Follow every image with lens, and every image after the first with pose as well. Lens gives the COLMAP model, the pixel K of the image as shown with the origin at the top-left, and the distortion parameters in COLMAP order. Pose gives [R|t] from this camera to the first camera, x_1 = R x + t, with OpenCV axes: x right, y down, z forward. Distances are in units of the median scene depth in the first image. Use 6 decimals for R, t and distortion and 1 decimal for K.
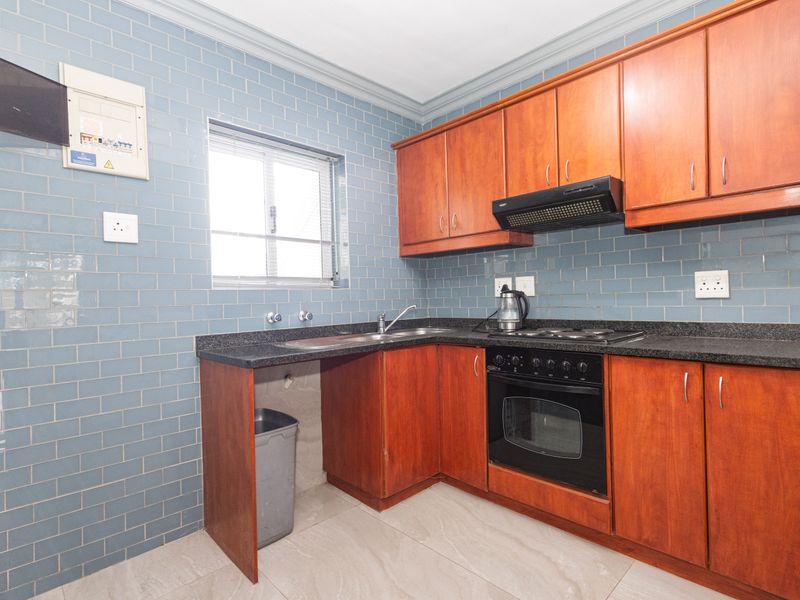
lens RADIAL K [[415.0, 0, 398.8], [0, 415.0, 298.7], [0, 0, 1]] dist [0.012818, 0.000119]
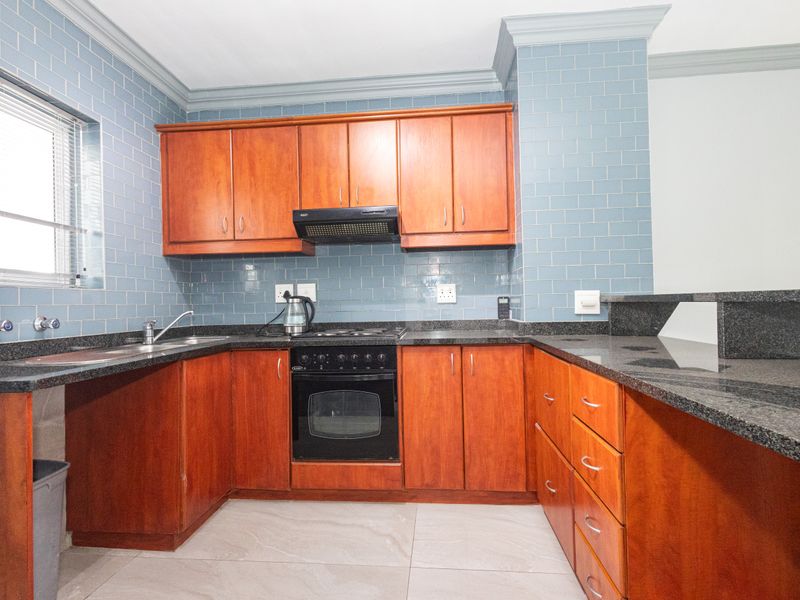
lens RADIAL K [[415.0, 0, 398.8], [0, 415.0, 298.7], [0, 0, 1]] dist [0.012818, 0.000119]
pose [[0.757216, 0.018966, 0.652889, -0.259309], [0.004101, 0.999421, -0.033790, 0.027099], [-0.653152, 0.028264, 0.756699, 0.036525]]
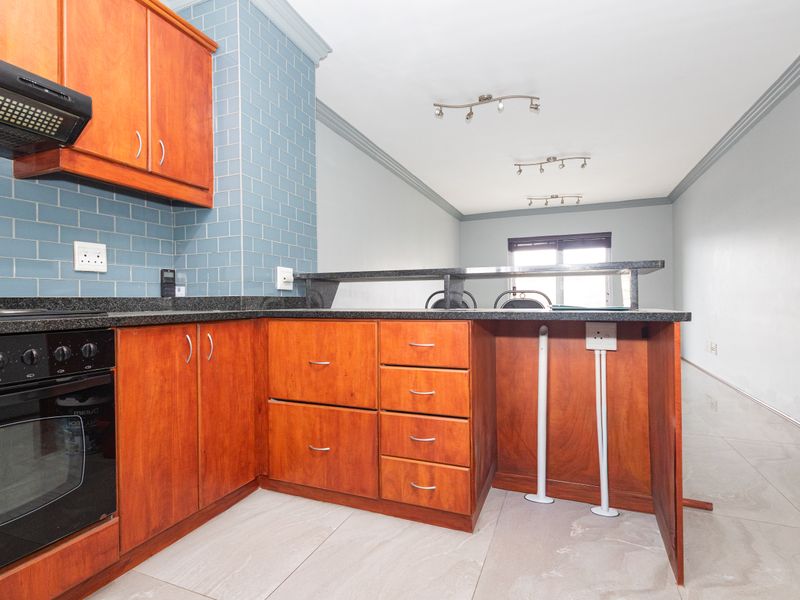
lens RADIAL K [[415.0, 0, 398.8], [0, 415.0, 298.7], [0, 0, 1]] dist [0.012818, 0.000119]
pose [[-0.400837, 0.033675, 0.915530, -0.345301], [0.025333, 0.999350, -0.025666, 0.089657], [-0.915799, 0.012905, -0.401429, 0.659903]]
